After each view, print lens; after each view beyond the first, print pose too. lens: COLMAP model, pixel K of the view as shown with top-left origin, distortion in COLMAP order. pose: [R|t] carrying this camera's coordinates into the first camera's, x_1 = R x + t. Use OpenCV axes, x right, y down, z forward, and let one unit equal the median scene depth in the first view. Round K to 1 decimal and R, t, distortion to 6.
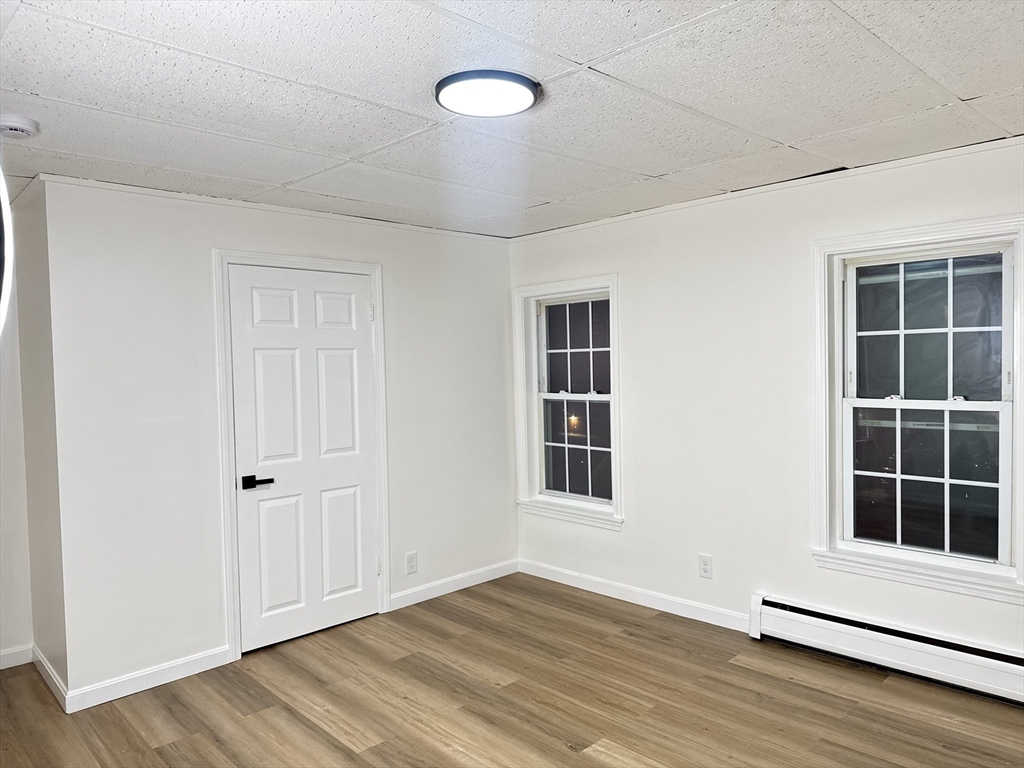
lens RADIAL K [[721.5, 0, 507.6], [0, 721.5, 386.5], [0, 0, 1]] dist [0.036562, -0.021028]
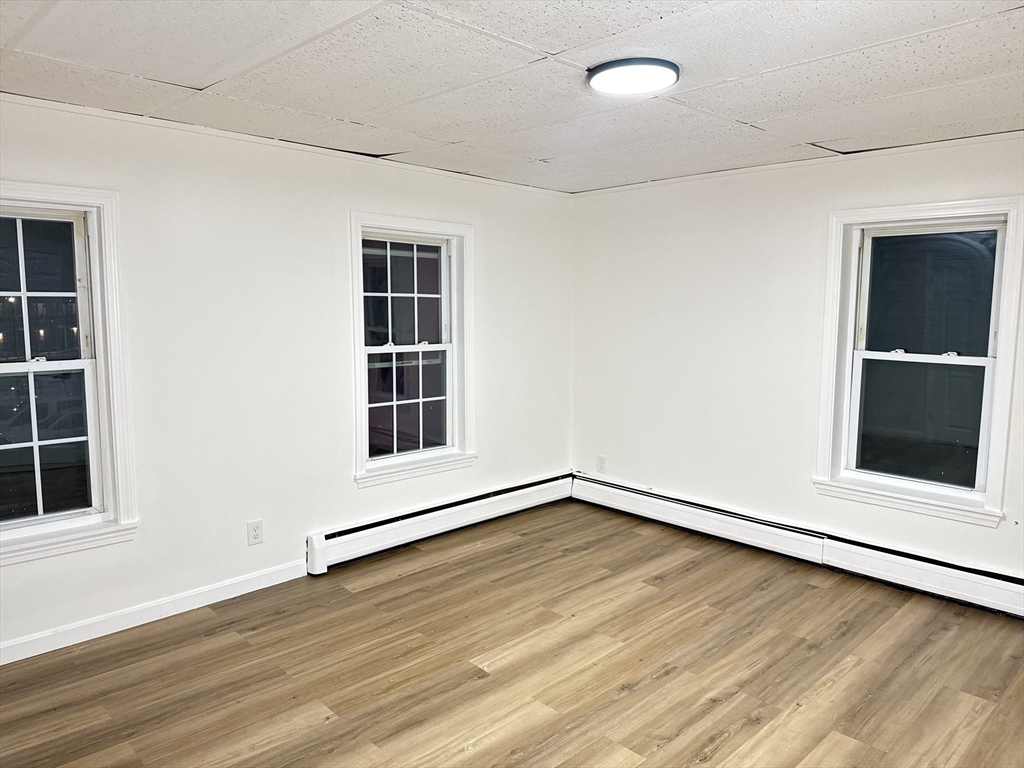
lens RADIAL K [[721.5, 0, 503.0], [0, 721.5, 374.3], [0, 0, 1]] dist [0.036562, -0.021028]
pose [[0.001808, -0.067146, 0.997742, -0.790368], [0.038774, 0.996998, 0.067026, -0.010302], [-0.999246, 0.038565, 0.004407, 0.799639]]
